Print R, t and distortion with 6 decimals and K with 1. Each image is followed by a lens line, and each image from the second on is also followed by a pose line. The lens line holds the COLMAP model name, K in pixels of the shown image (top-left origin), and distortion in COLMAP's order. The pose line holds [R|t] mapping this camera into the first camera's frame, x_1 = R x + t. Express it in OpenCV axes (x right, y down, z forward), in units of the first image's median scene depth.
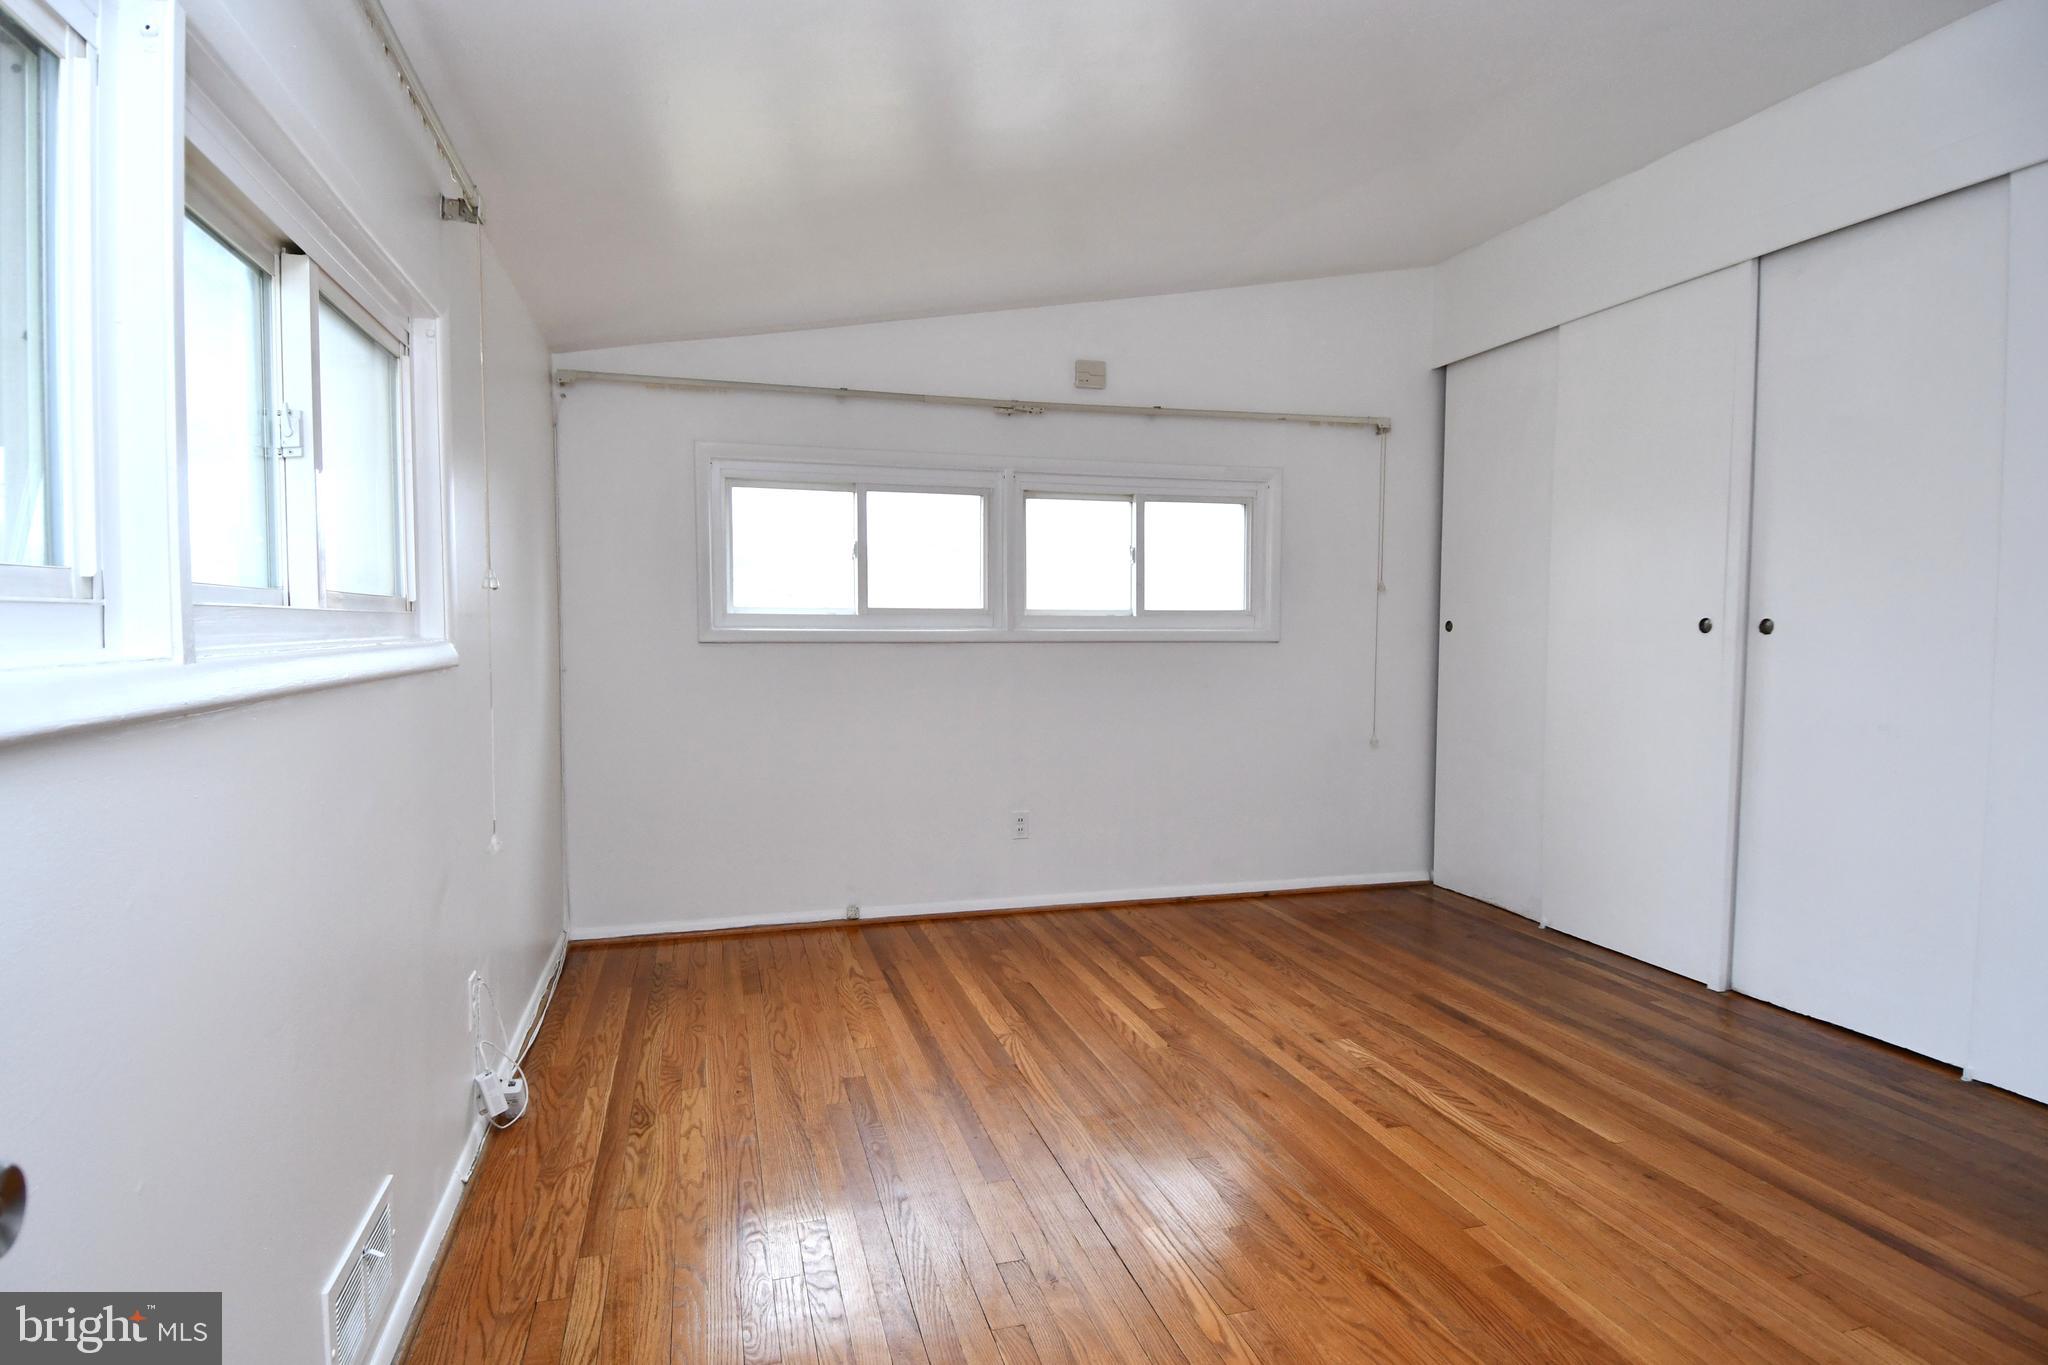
lens RADIAL K [[1062.1, 0, 1013.2], [0, 1062.1, 680.0], [0, 0, 1]] dist [0.024156, -0.001116]
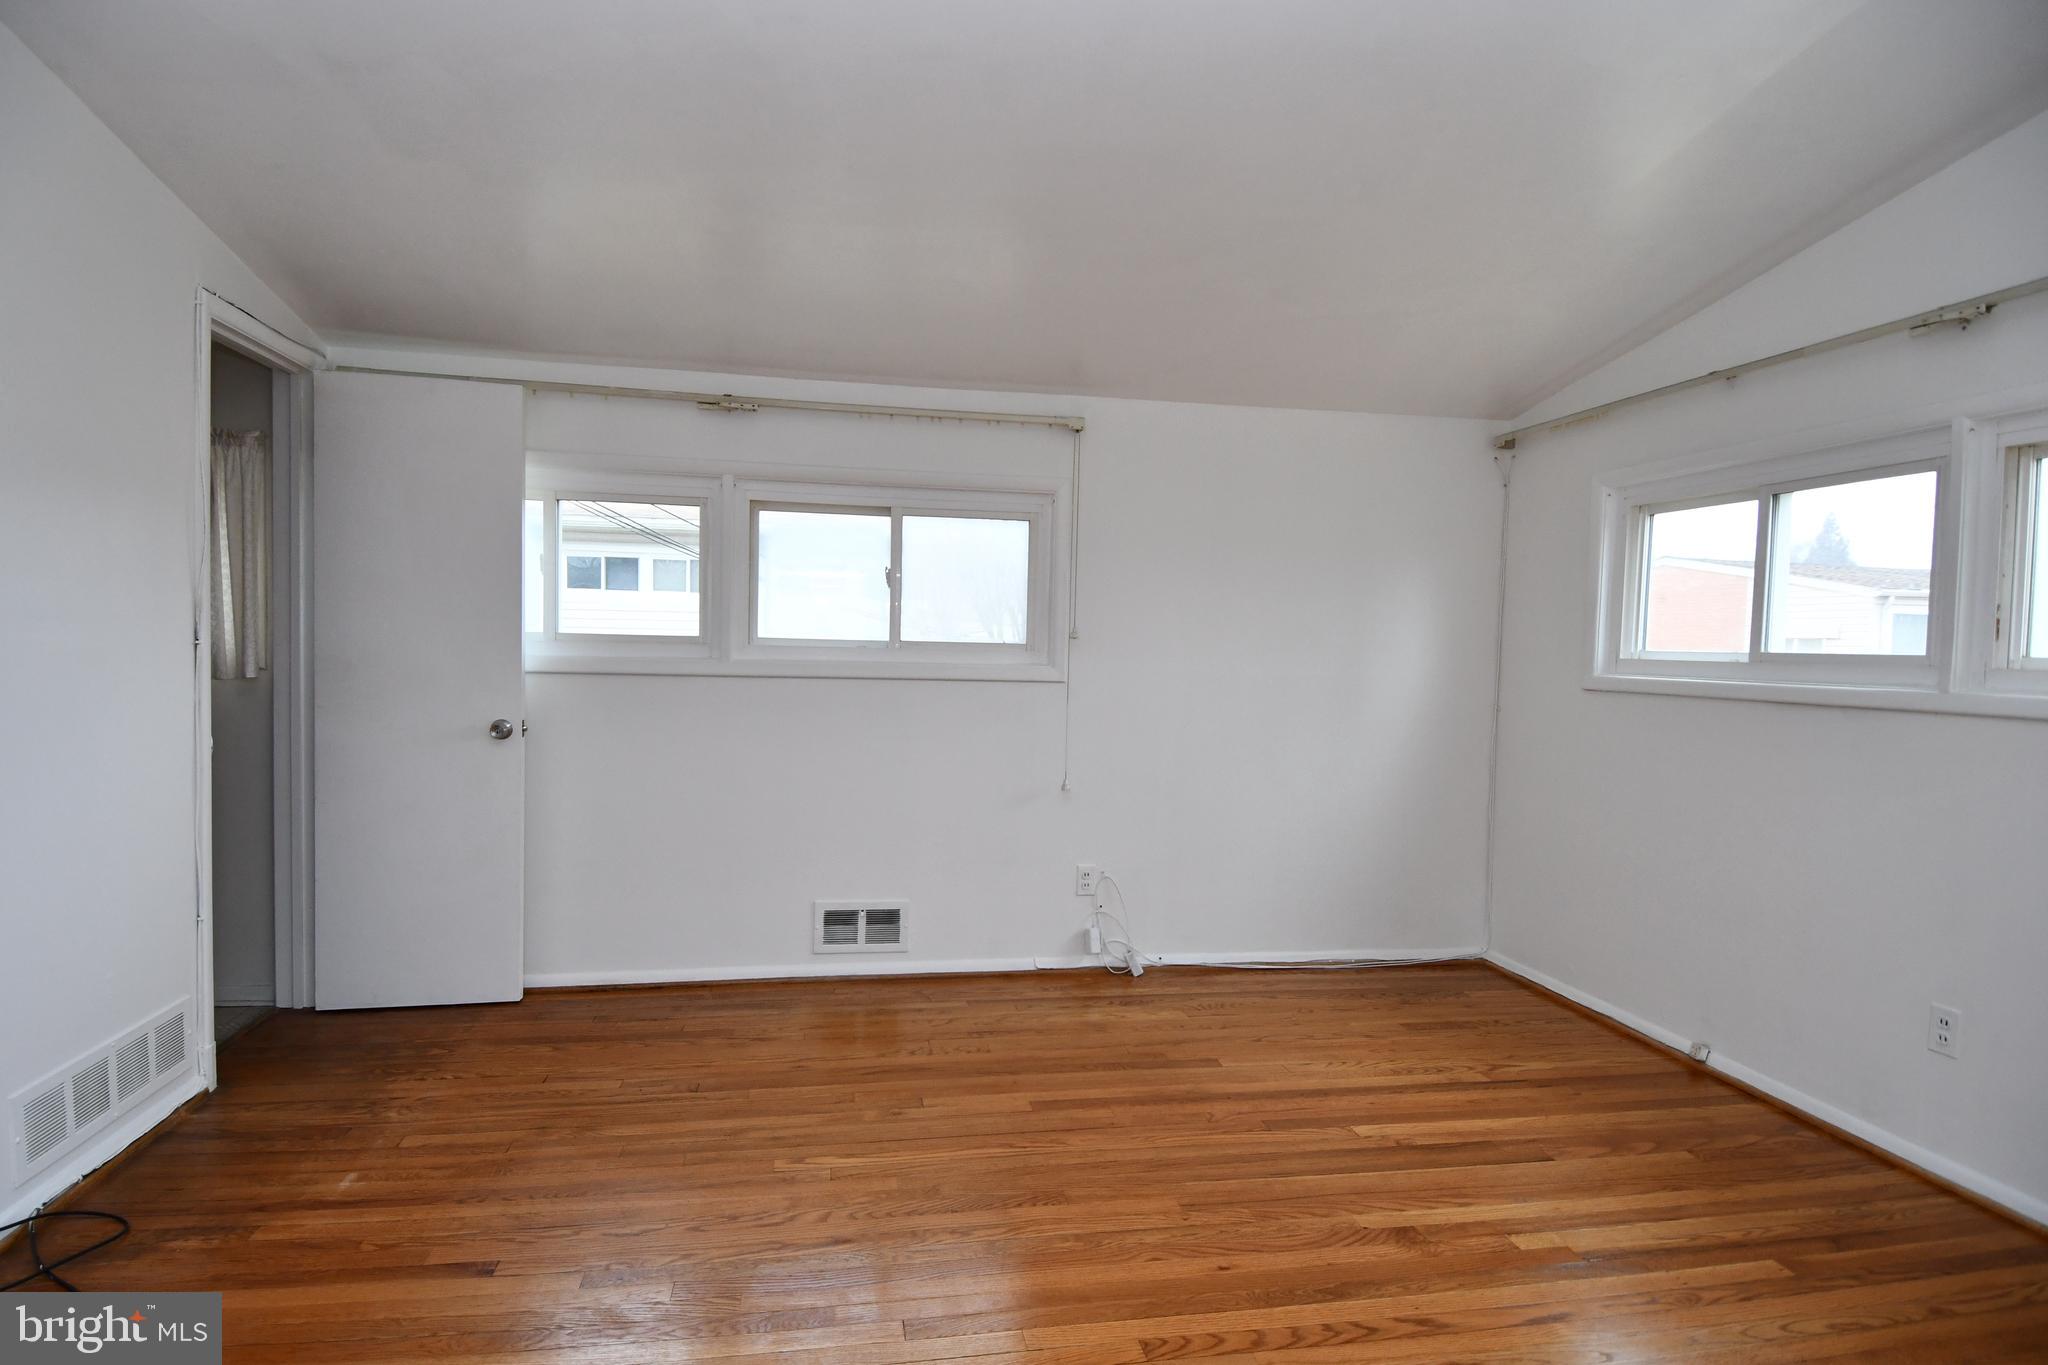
lens RADIAL K [[1057.3, 0, 1016.6], [0, 1057.3, 692.1], [0, 0, 1]] dist [-0.035779, -0.002316]
pose [[-0.090161, 0.038491, -0.995183, 0.742497], [-0.082123, 0.995563, 0.045946, -0.038541], [0.992536, 0.085870, -0.086600, 0.661138]]
